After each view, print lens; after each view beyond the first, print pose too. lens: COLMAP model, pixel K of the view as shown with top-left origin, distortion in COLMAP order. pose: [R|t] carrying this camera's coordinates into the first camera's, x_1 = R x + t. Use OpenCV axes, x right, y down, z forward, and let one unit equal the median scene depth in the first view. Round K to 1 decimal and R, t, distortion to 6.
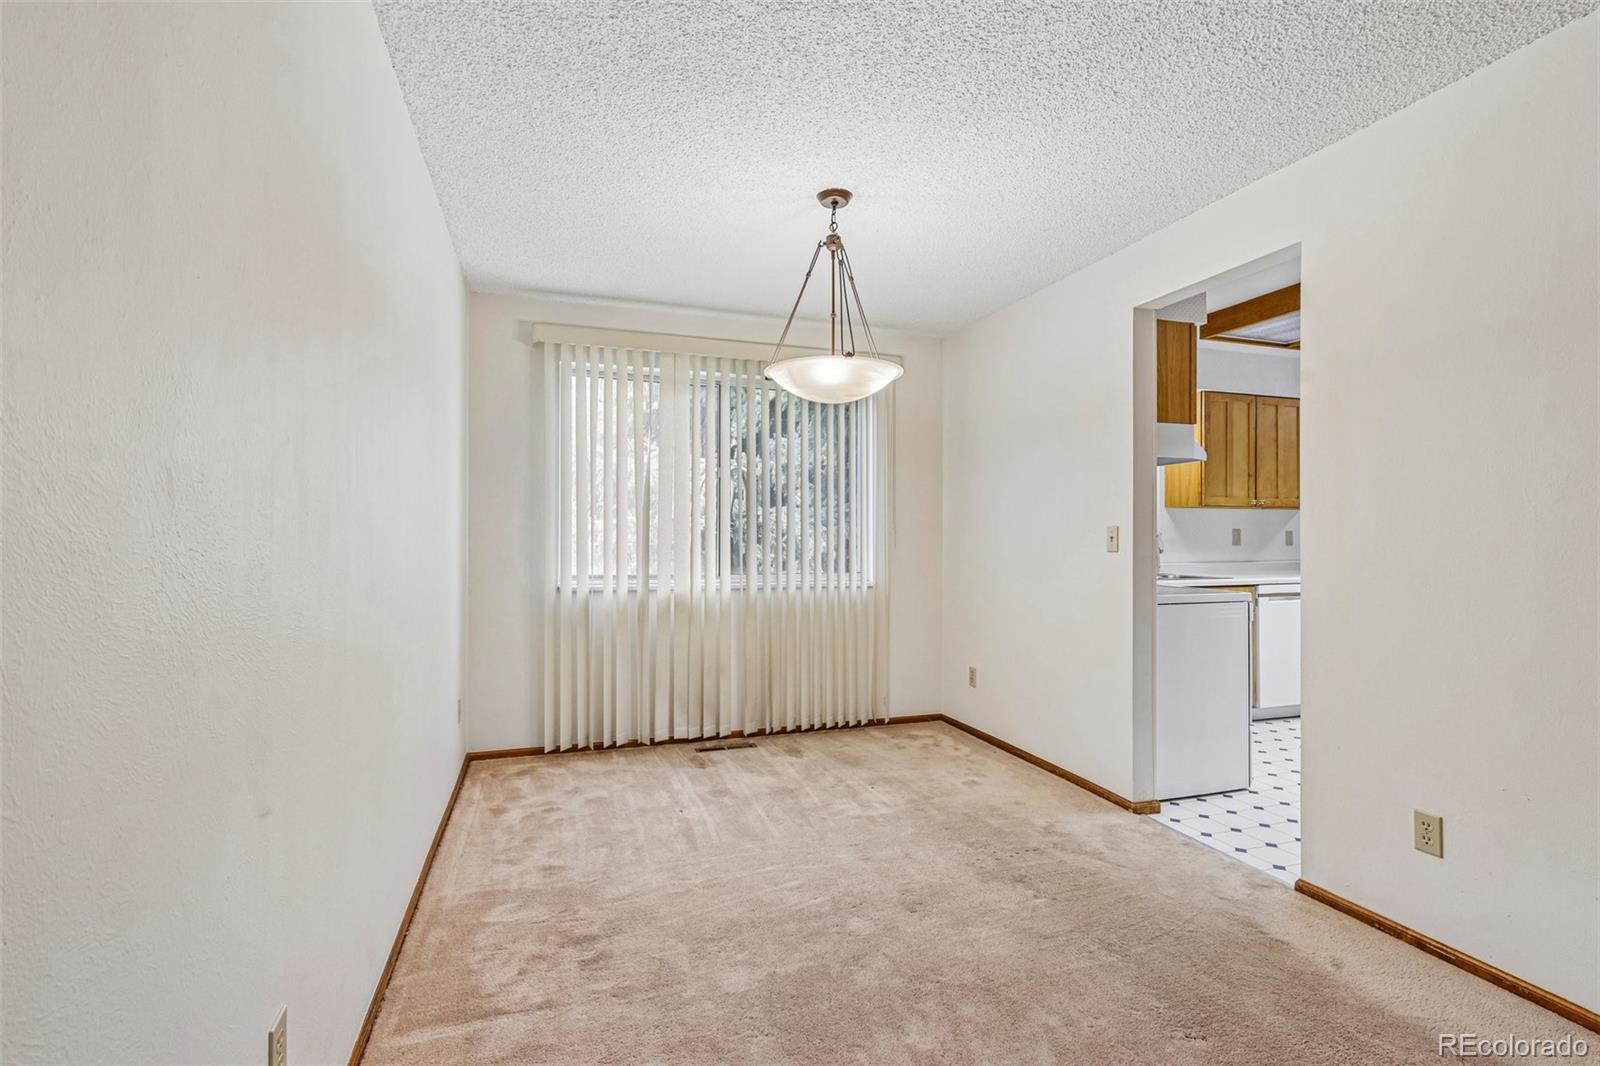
lens RADIAL K [[756.9, 0, 797.8], [0, 756.9, 527.9], [0, 0, 1]] dist [0.002664, 0.000782]
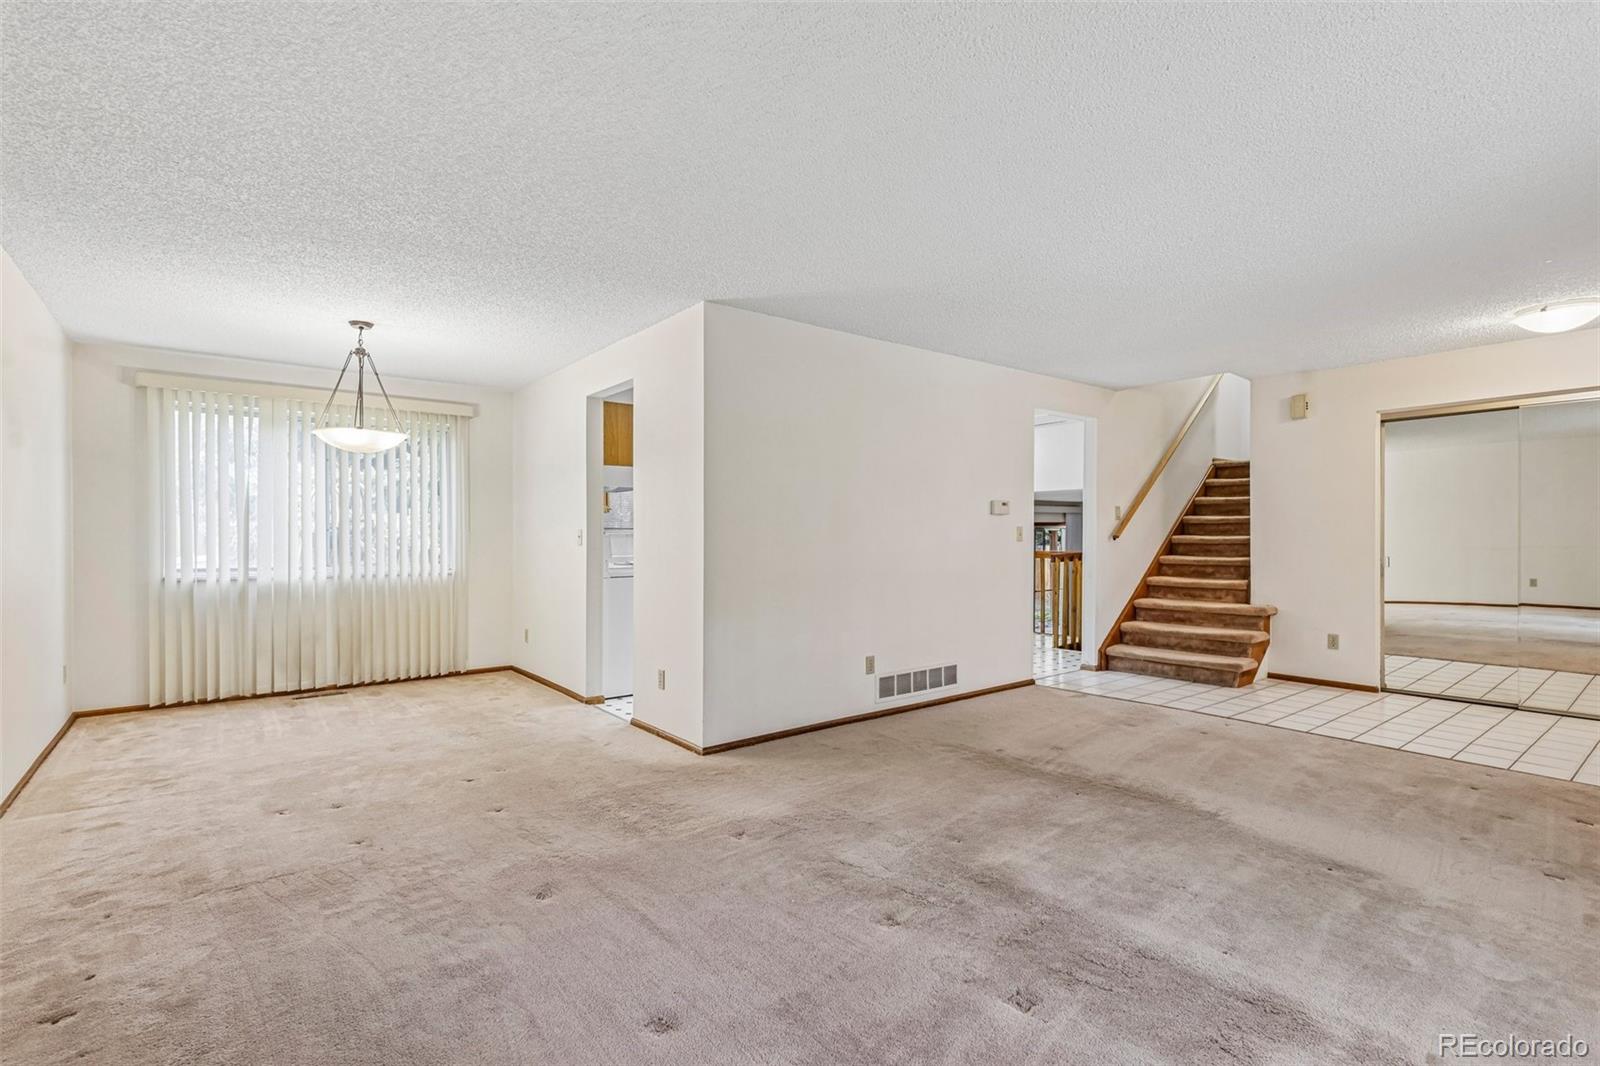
lens RADIAL K [[756.9, 0, 802.8], [0, 756.9, 534.3], [0, 0, 1]] dist [0.002664, 0.000782]
pose [[0.940299, -0.003569, 0.340331, 0.326664], [0.001184, 0.999973, 0.007213, -0.004466], [-0.340348, -0.006379, 0.940278, -0.706517]]
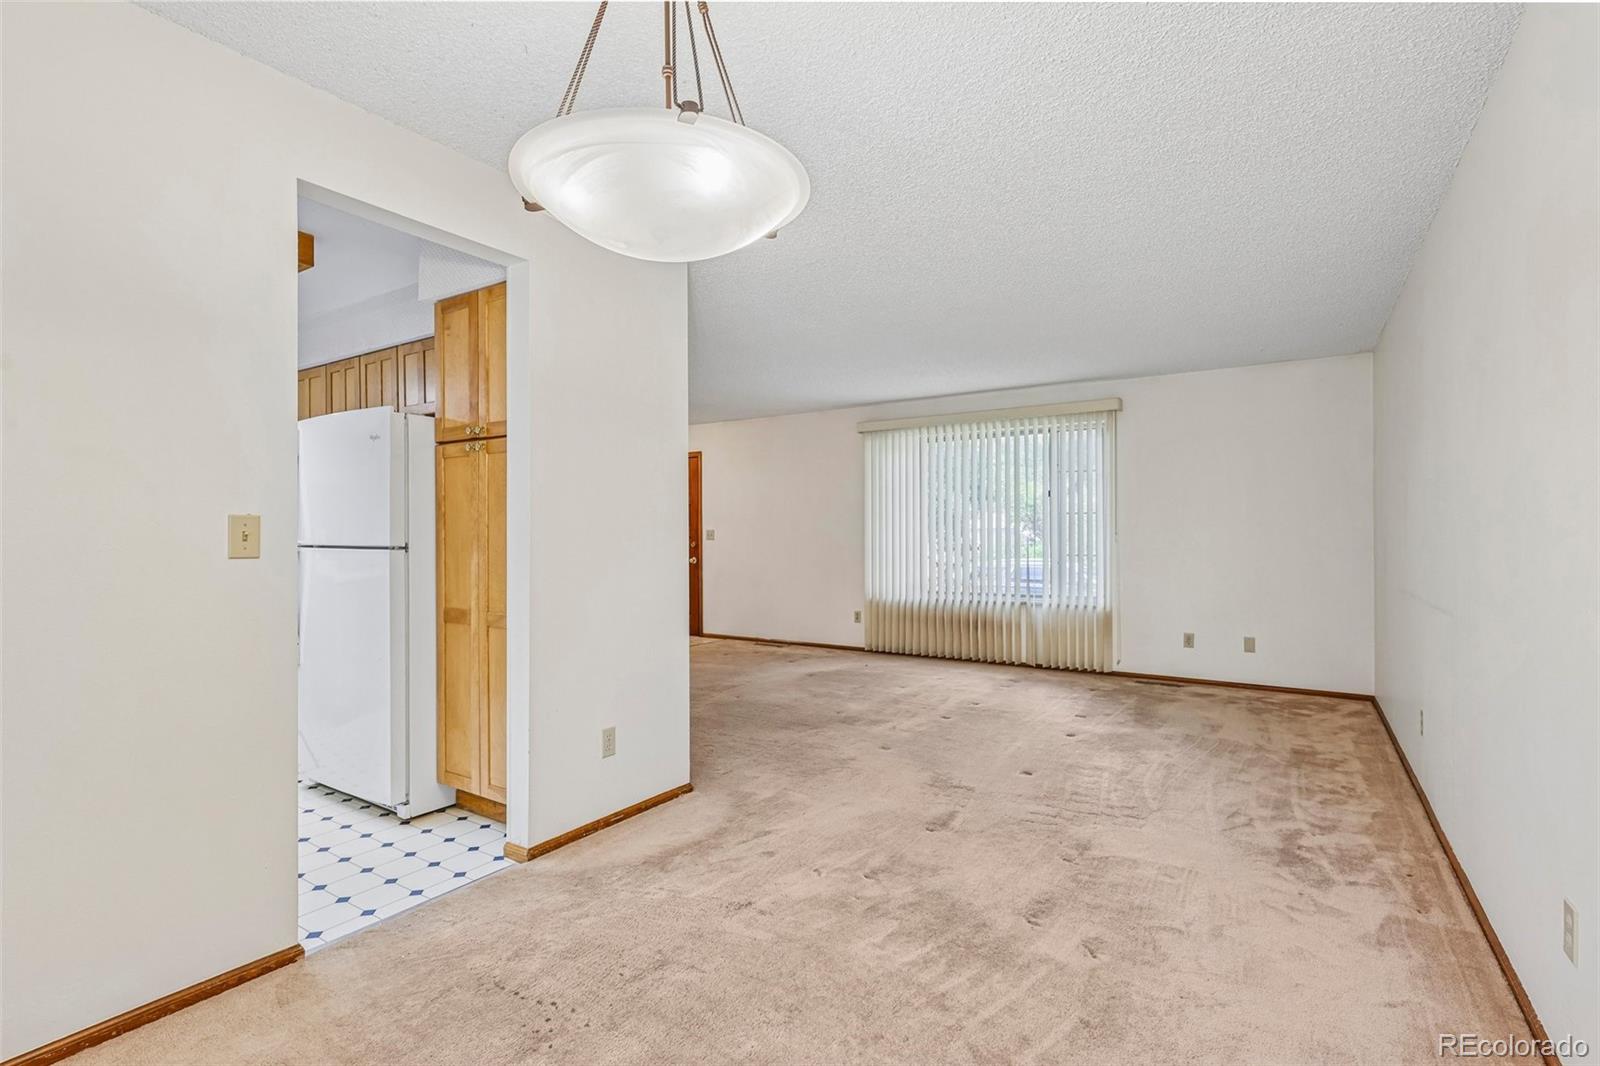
lens RADIAL K [[756.9, 0, 805.5], [0, 756.9, 534.3], [0, 0, 1]] dist [0.002664, 0.000782]
pose [[-0.629852, 0.002566, 0.776711, -0.327325], [-0.004349, 0.999967, -0.006830, 0.016960], [-0.776703, -0.007679, -0.629820, 1.063818]]
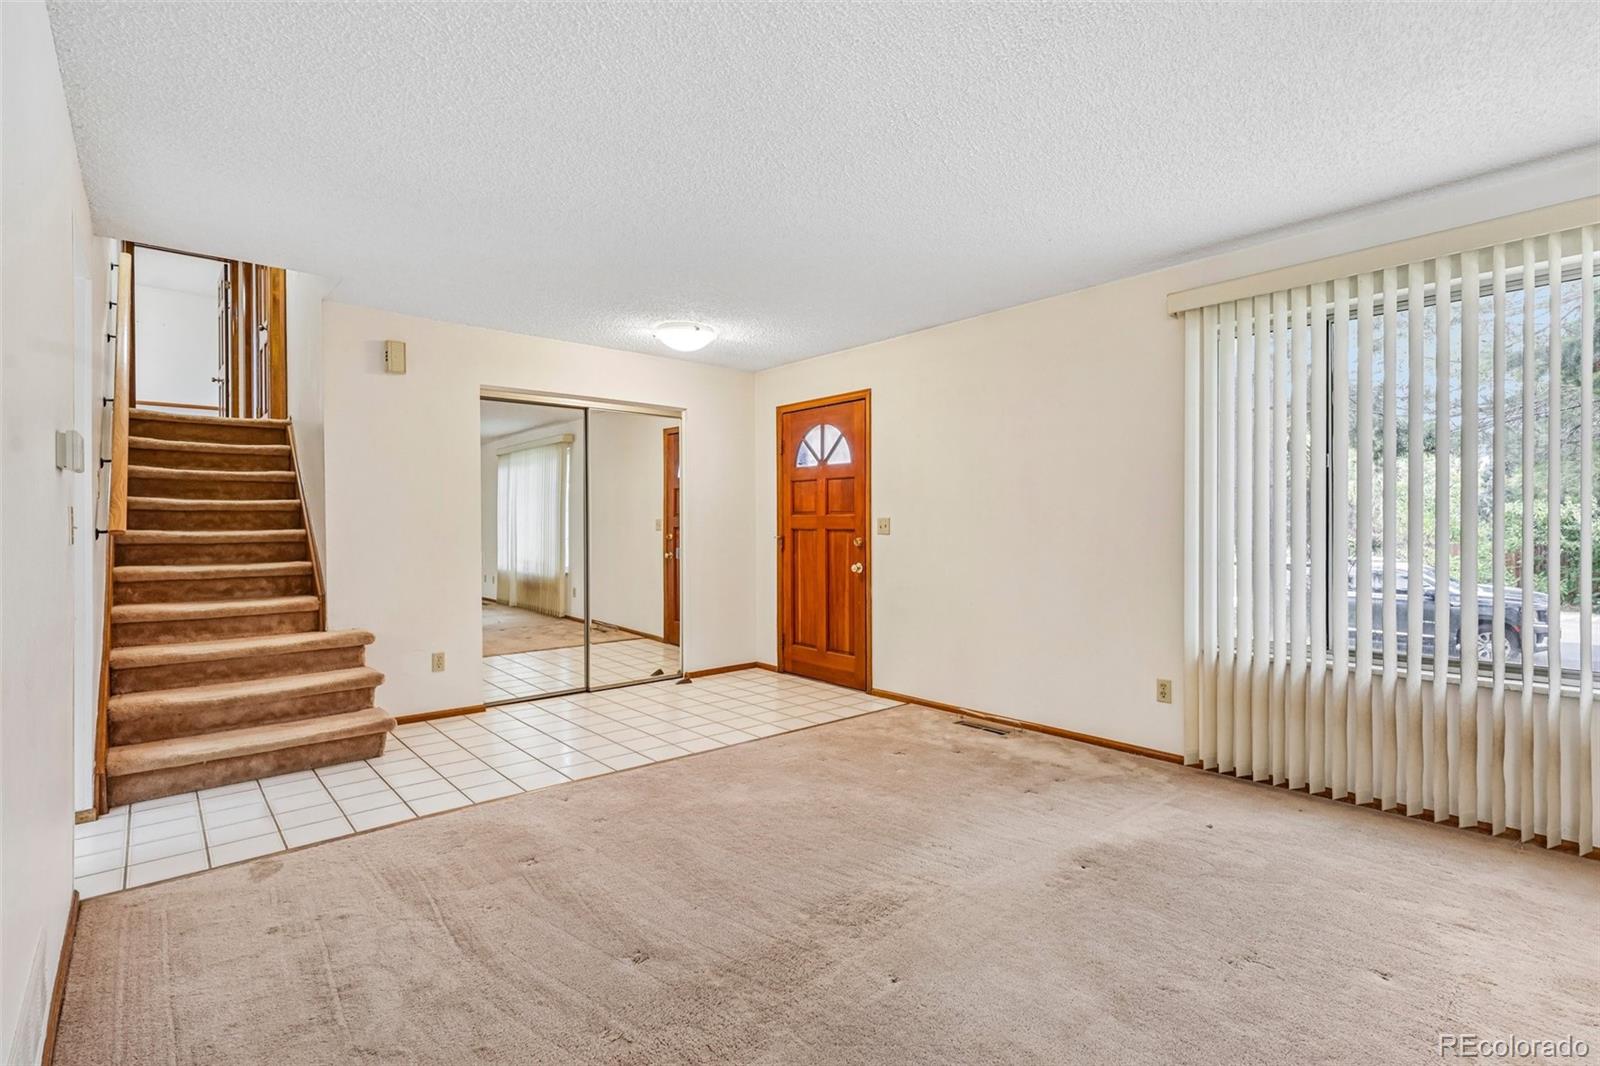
lens RADIAL K [[756.9, 0, 811.8], [0, 756.9, 529.0], [0, 0, 1]] dist [0.002664, 0.000782]
pose [[-0.391365, 0.000454, 0.920235, 0.519408], [-0.004149, 0.999989, -0.002257, 0.011879], [-0.920226, -0.004702, -0.391359, 0.428289]]
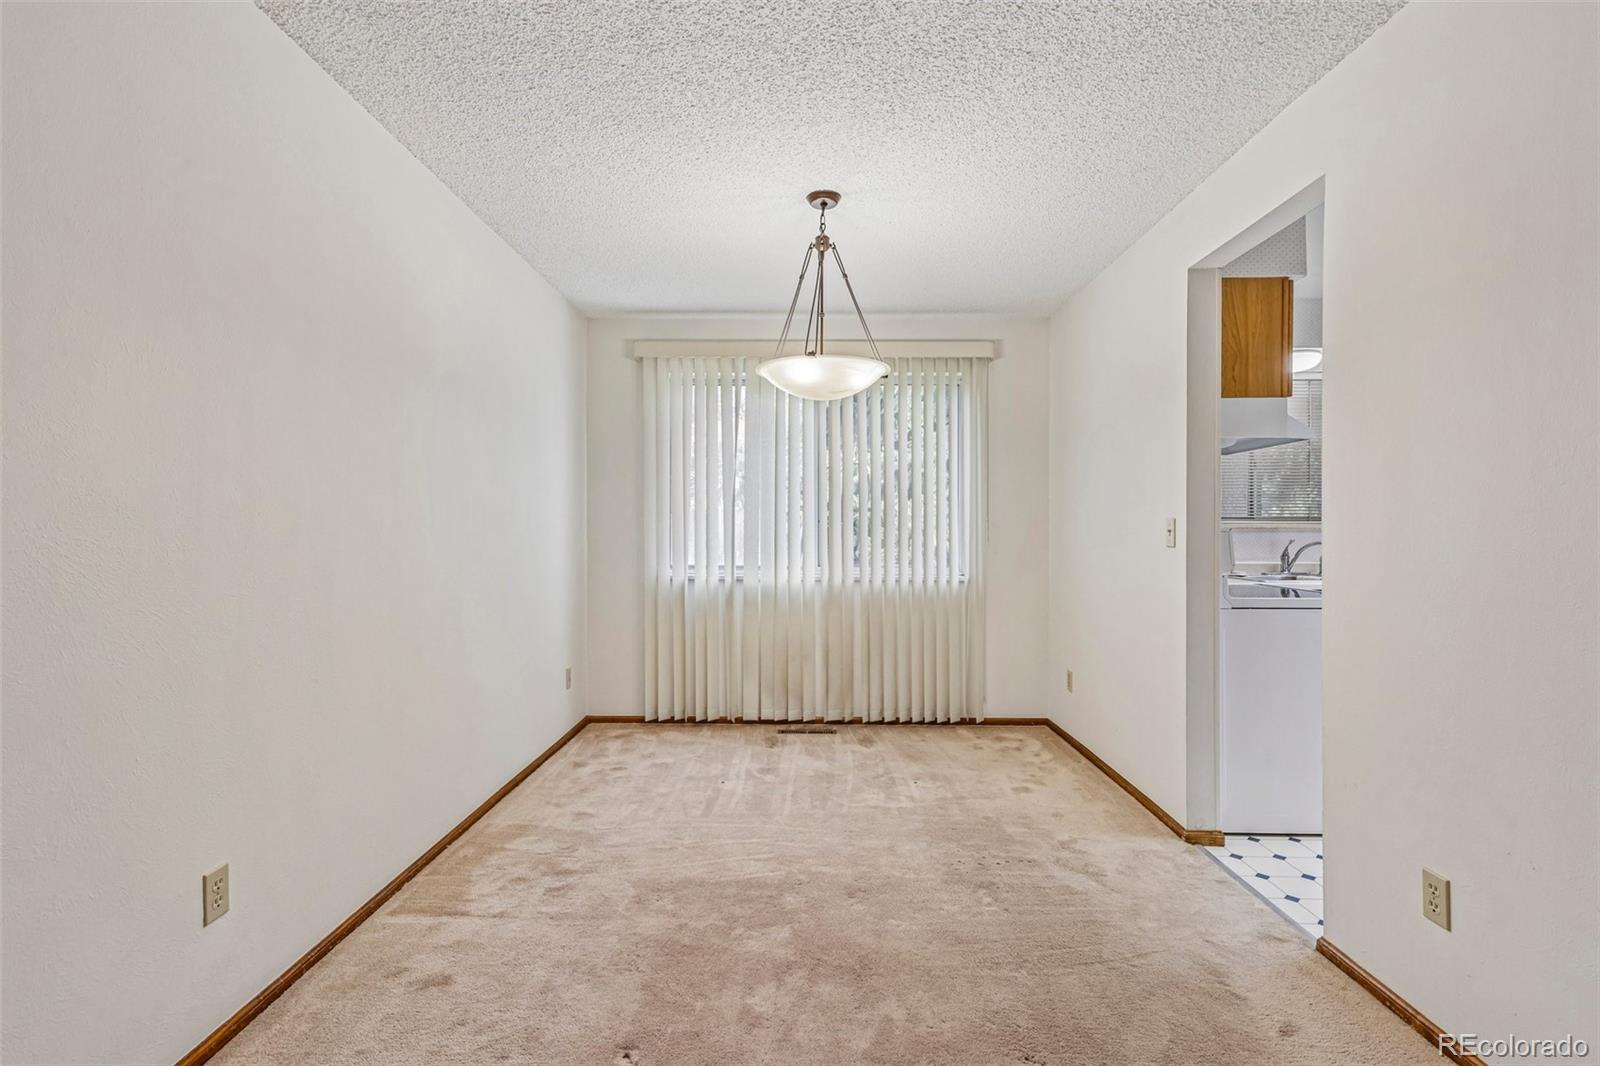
lens RADIAL K [[756.9, 0, 786.5], [0, 756.9, 531.6], [0, 0, 1]] dist [0.002664, 0.000782]
pose [[0.941783, 0.000482, -0.336222, 0.299200], [0.003806, 0.999920, 0.012094, 0.000760], [0.336201, -0.012670, 0.941705, 0.010629]]
